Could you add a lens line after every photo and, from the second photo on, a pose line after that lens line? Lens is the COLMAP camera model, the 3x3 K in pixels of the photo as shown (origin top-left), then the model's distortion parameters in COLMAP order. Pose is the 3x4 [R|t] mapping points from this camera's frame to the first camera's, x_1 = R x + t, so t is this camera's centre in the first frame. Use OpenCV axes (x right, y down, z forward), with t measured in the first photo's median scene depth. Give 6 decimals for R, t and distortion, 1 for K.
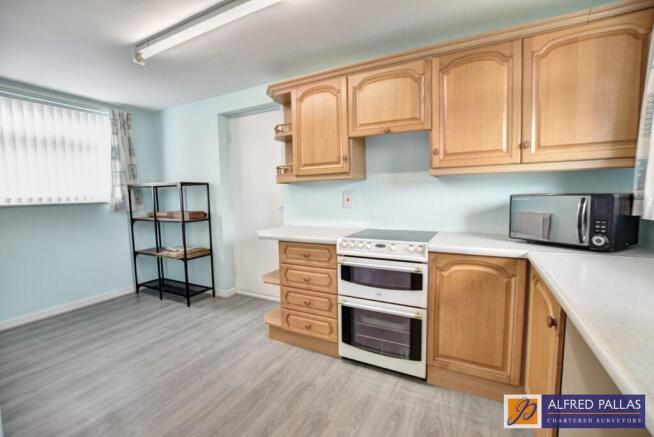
lens RADIAL K [[289.9, 0, 324.5], [0, 289.9, 217.4], [0, 0, 1]] dist [-0.024671, 0.000467]
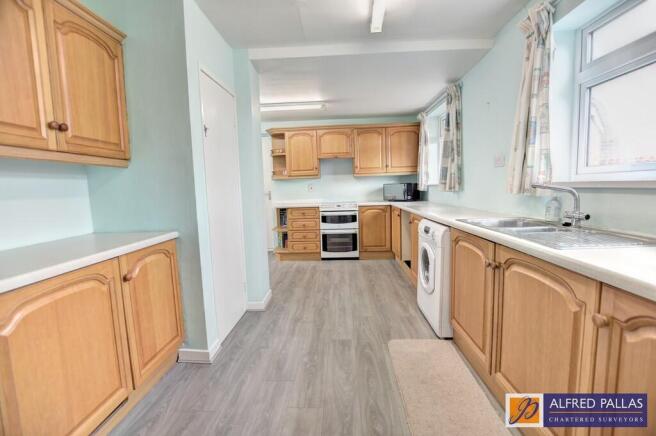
lens RADIAL K [[291.6, 0, 327.3], [0, 291.6, 215.7], [0, 0, 1]] dist [-0.029594, -0.000510]
pose [[0.900486, -0.048363, 0.432187, -0.956254], [0.048967, 0.998753, 0.009740, 0.153761], [-0.432119, 0.012392, 0.901731, -1.153915]]
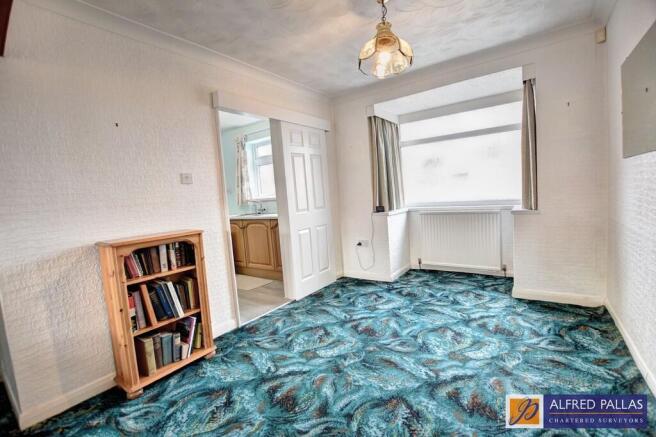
lens RADIAL K [[291.6, 0, 326.3], [0, 291.6, 215.8], [0, 0, 1]] dist [-0.029594, -0.000510]
pose [[0.132529, -0.058797, 0.989434, -2.294550], [0.161696, 0.986149, 0.036943, 0.240314], [-0.977901, 0.155092, 0.140201, -1.588487]]
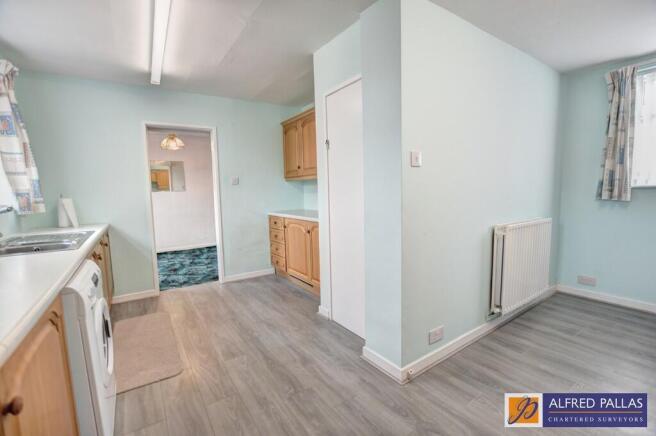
lens RADIAL K [[291.6, 0, 330.0], [0, 291.6, 218.8], [0, 0, 1]] dist [-0.029594, -0.000510]
pose [[-0.458655, 0.122425, -0.880141, 0.345082], [-0.043544, 0.986178, 0.159865, -0.055203], [0.887547, 0.111648, -0.446985, 0.673037]]
